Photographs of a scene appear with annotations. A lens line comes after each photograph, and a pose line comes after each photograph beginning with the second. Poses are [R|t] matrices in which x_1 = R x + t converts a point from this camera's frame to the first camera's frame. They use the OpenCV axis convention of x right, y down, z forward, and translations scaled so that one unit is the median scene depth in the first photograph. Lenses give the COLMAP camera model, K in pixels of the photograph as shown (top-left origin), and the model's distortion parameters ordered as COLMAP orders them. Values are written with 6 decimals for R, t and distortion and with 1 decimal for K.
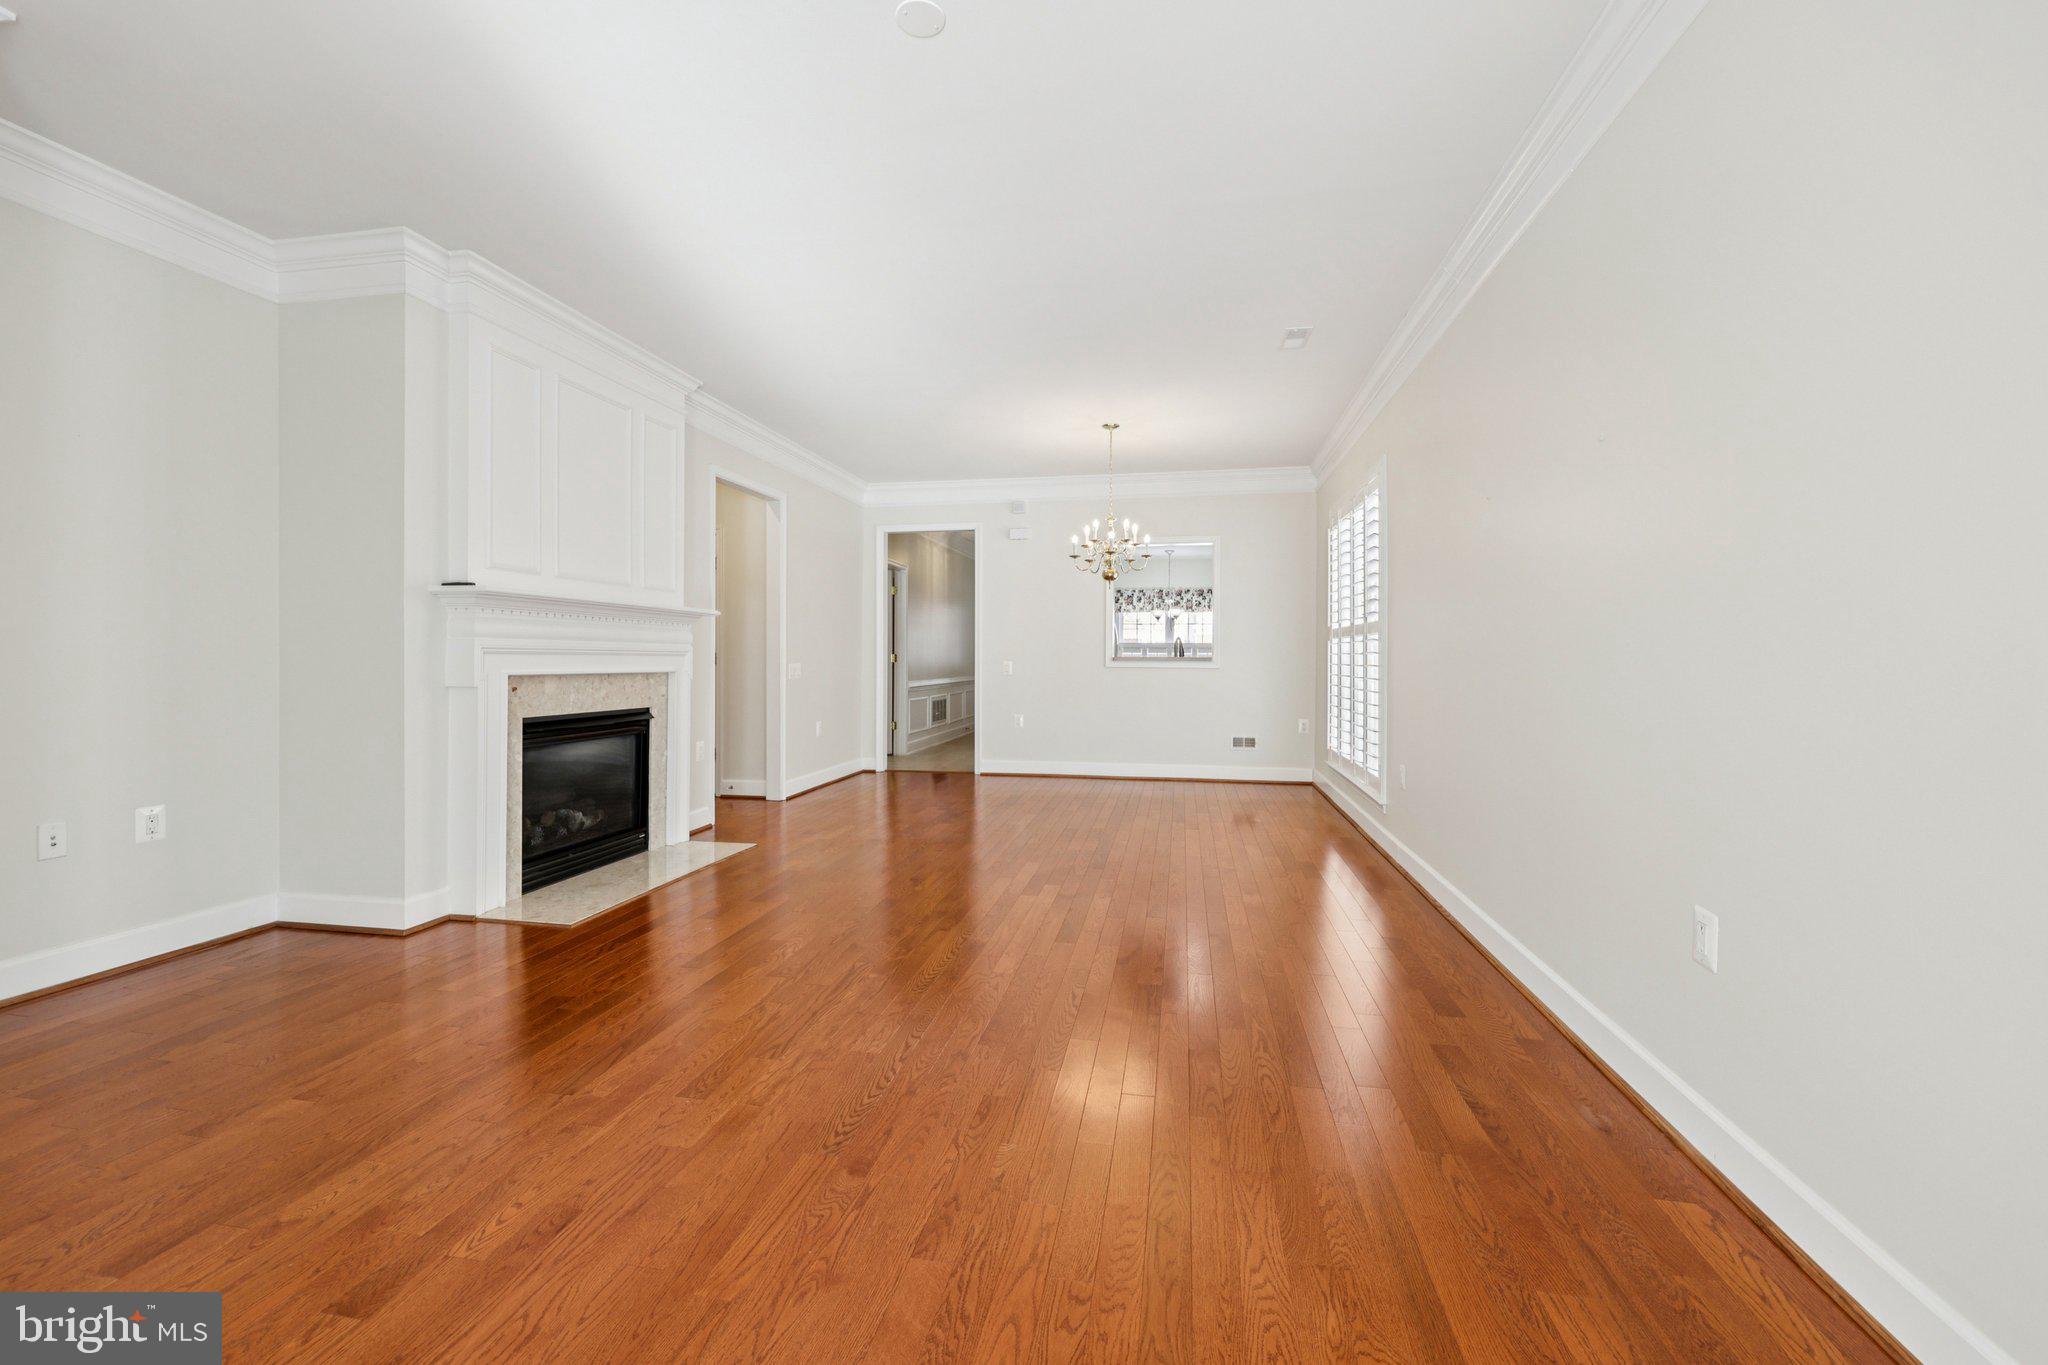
lens RADIAL K [[832.8, 0, 1032.5], [0, 832.8, 666.3], [0, 0, 1]] dist [0.002162, -0.000237]
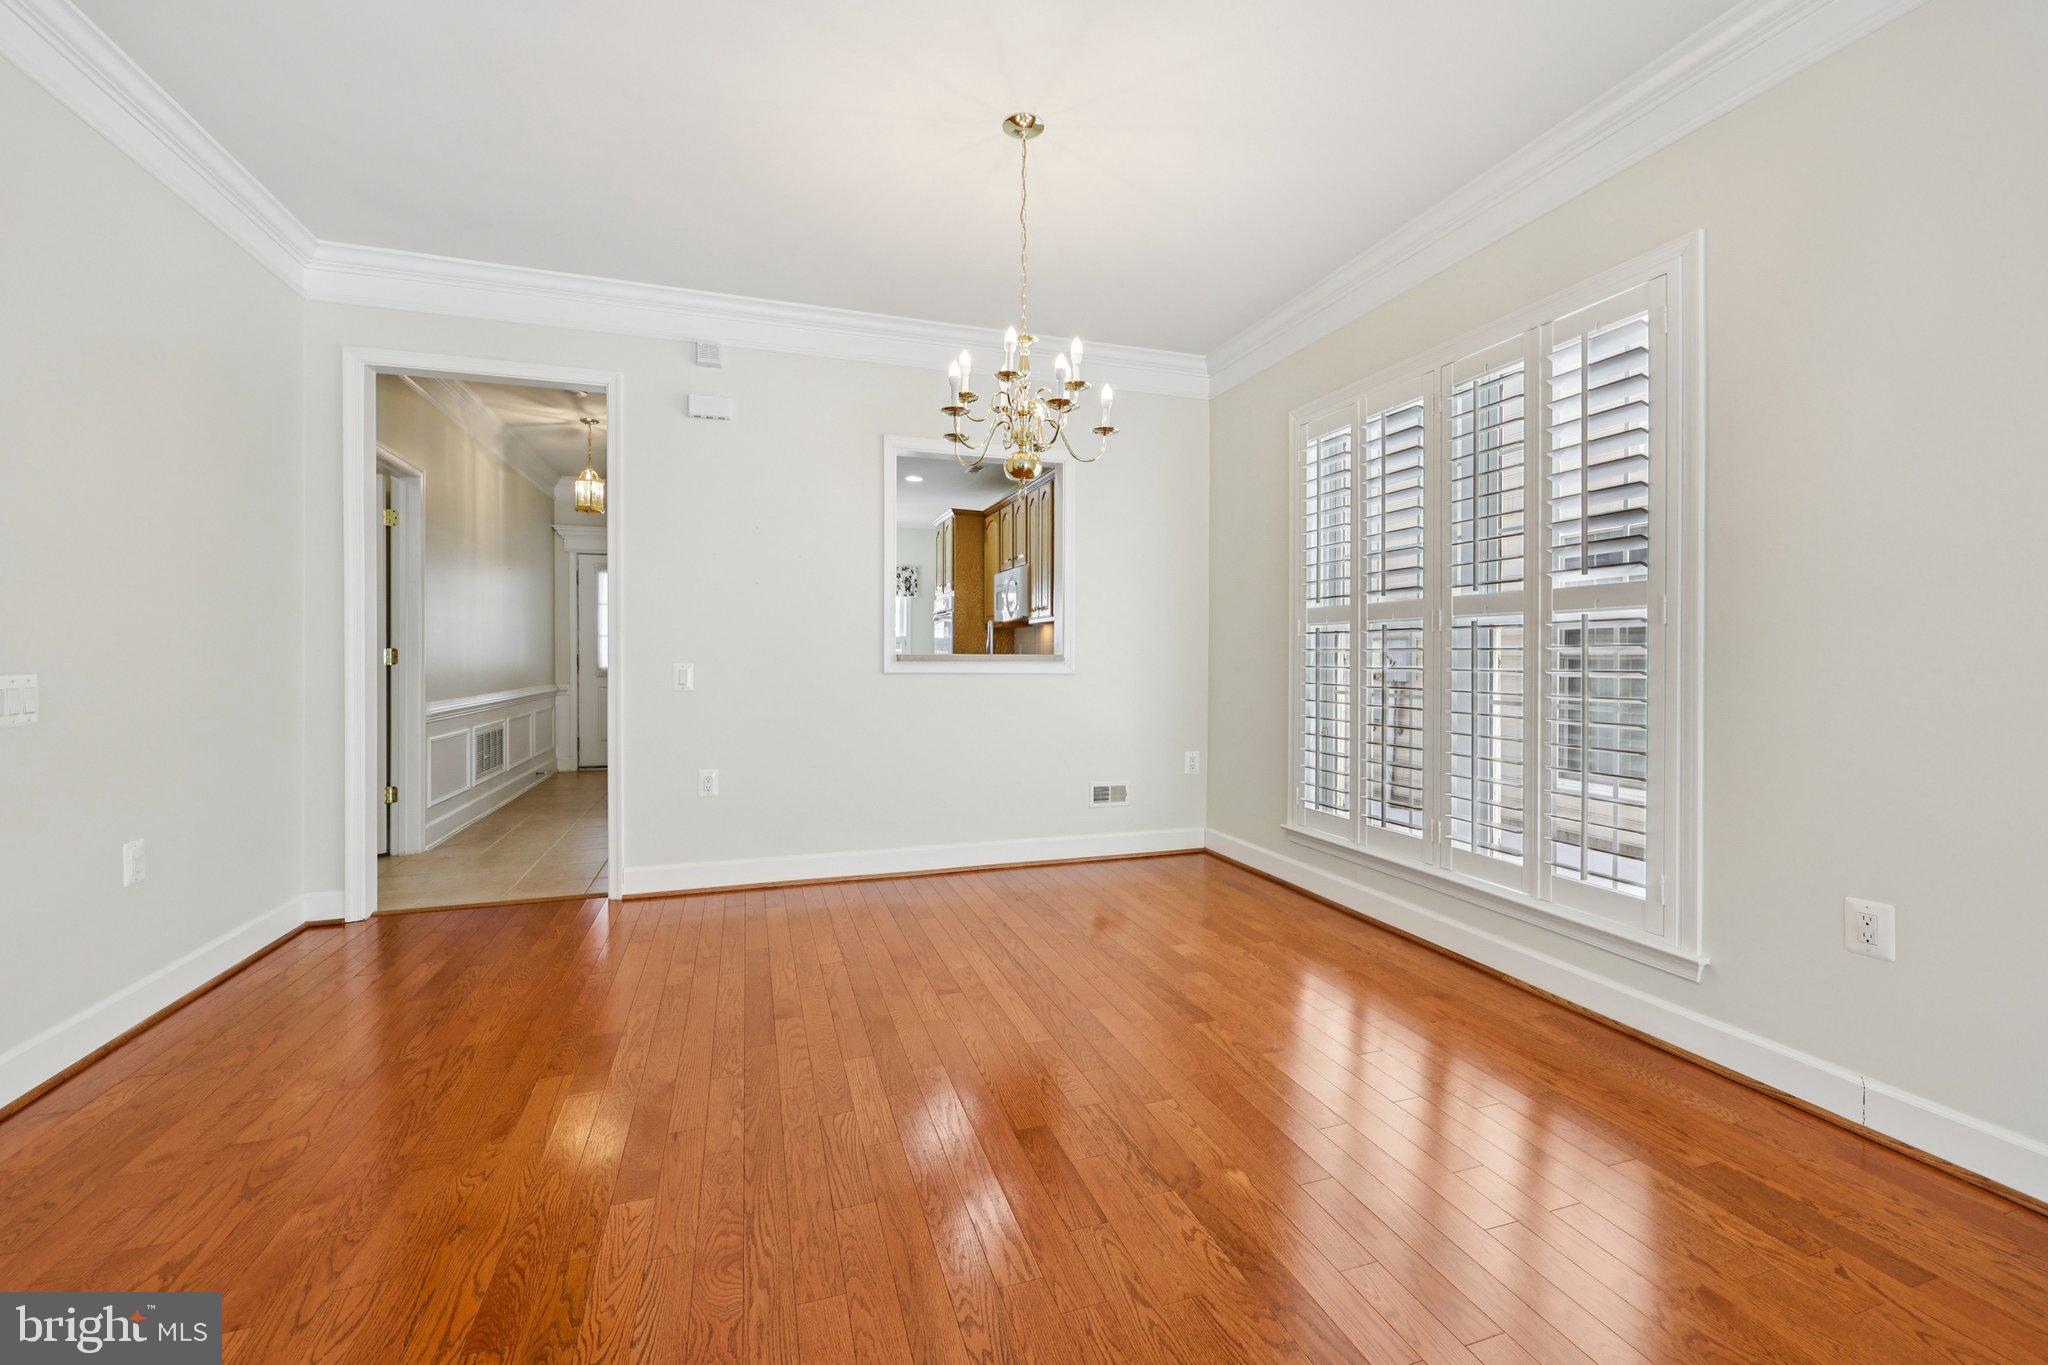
lens RADIAL K [[832.8, 0, 1032.5], [0, 832.8, 666.3], [0, 0, 1]] dist [0.002162, -0.000237]
pose [[0.876390, -0.006745, 0.481555, -0.071940], [0.005282, 0.999976, 0.004392, -0.004477], [-0.481573, -0.001306, 0.876405, 0.390174]]
